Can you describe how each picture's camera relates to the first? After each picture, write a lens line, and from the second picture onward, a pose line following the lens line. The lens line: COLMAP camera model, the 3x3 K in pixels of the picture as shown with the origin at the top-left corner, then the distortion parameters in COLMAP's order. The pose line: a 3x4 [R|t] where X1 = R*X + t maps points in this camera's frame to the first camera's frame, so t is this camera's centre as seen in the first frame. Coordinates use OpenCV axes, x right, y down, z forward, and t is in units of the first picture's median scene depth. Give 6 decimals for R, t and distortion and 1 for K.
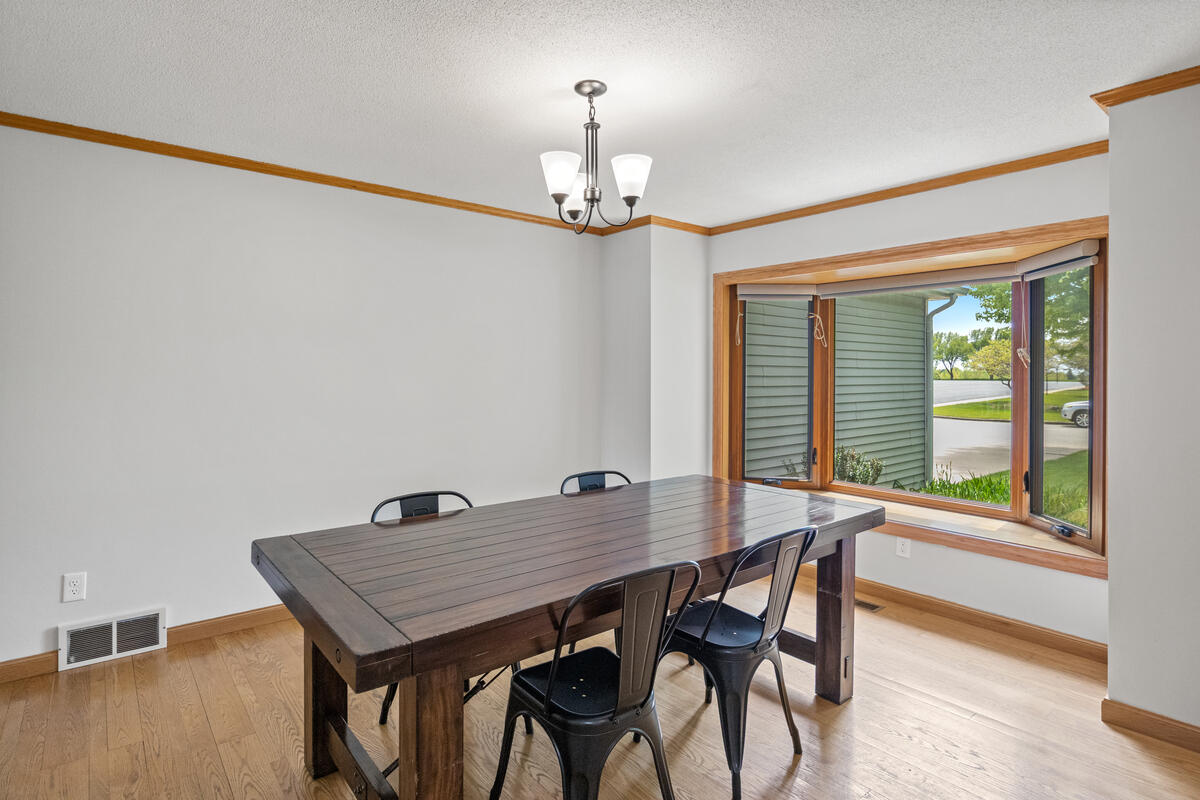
lens RADIAL K [[612.9, 0, 597.9], [0, 612.9, 376.9], [0, 0, 1]] dist [-0.027228, 0.000873]
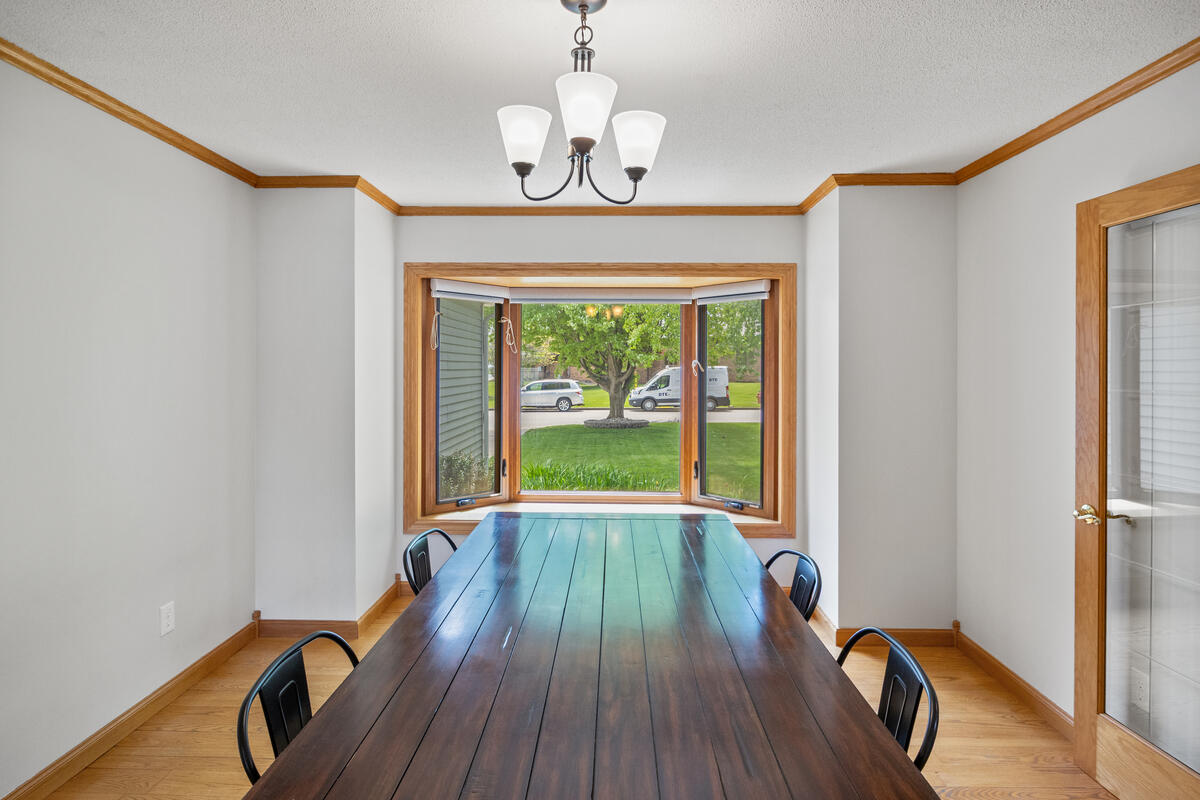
lens RADIAL K [[612.9, 0, 597.9], [0, 612.9, 376.9], [0, 0, 1]] dist [-0.027228, 0.000873]
pose [[0.652456, -0.013109, 0.757713, -0.285324], [0.004626, 0.999901, 0.013316, -0.025286], [-0.757812, -0.005183, 0.652452, 0.281684]]
